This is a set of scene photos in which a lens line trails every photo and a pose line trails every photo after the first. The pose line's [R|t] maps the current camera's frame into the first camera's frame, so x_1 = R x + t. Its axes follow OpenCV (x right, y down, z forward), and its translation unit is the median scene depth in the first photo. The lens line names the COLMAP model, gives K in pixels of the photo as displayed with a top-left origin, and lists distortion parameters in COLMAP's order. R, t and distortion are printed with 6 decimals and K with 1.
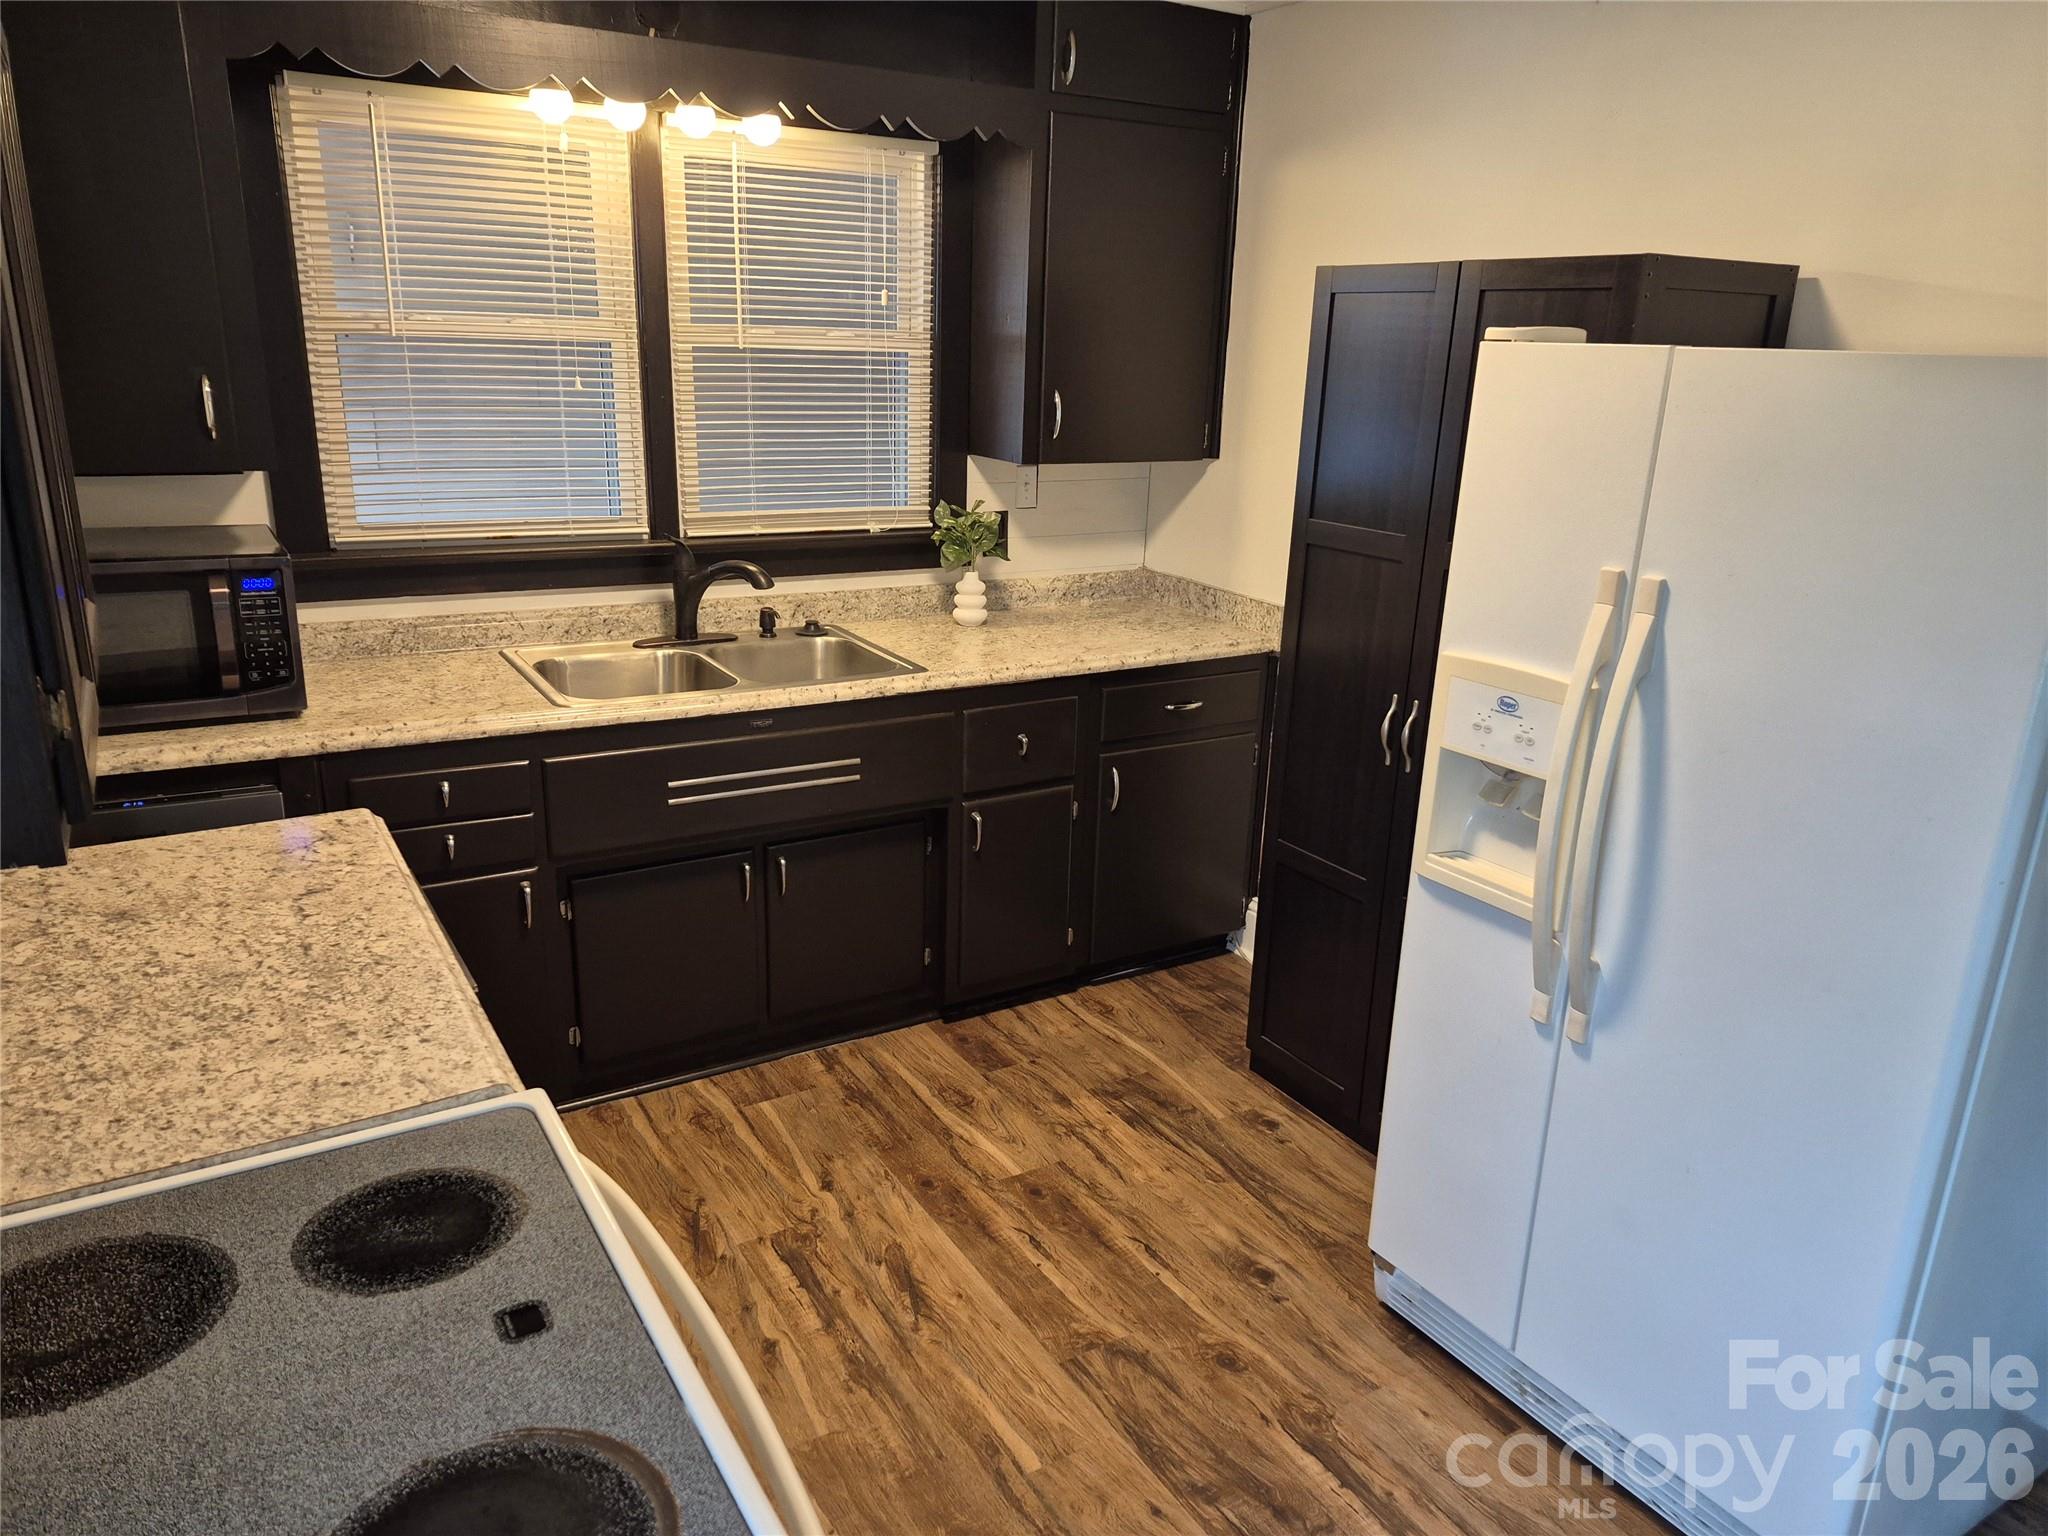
lens RADIAL K [[1438.8, 0, 1024.0], [0, 1438.8, 768.0], [0, 0, 1]] dist [0.130250, -0.214331]
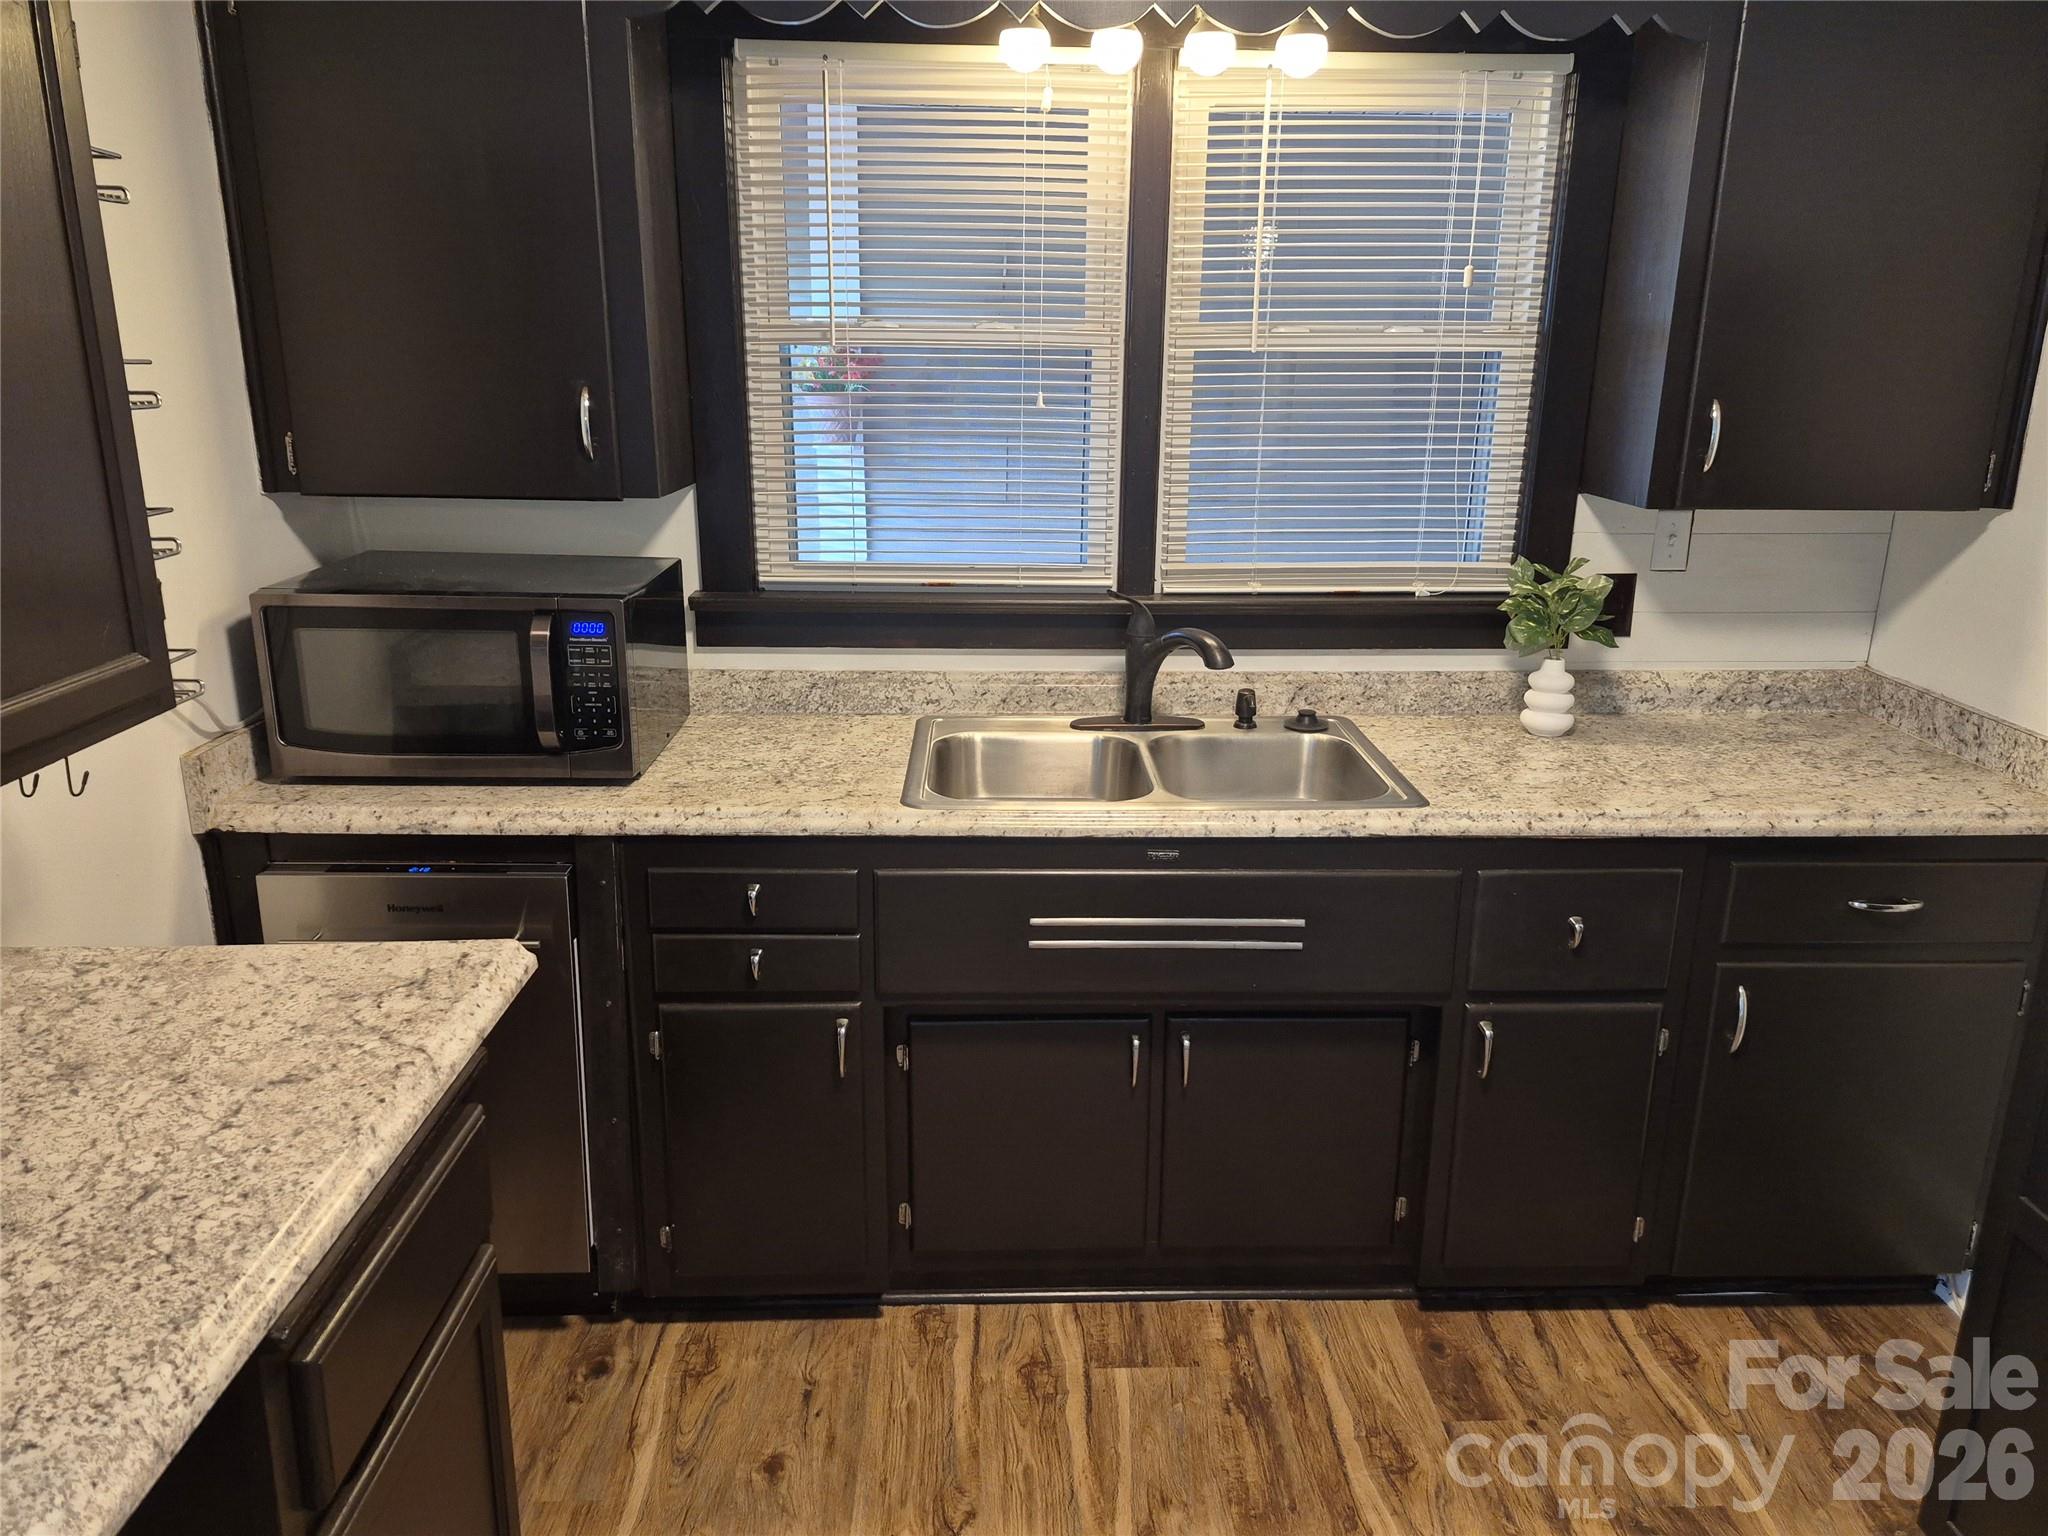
lens RADIAL K [[1422.8, 0, 1030.1], [0, 1422.8, 747.3], [0, 0, 1]] dist [0.096569, -0.113139]
pose [[0.872923, 0.108177, -0.475713, 0.084323], [-0.123925, 0.992290, -0.001754, -0.066970], [0.471855, 0.060484, 0.879599, 0.297283]]
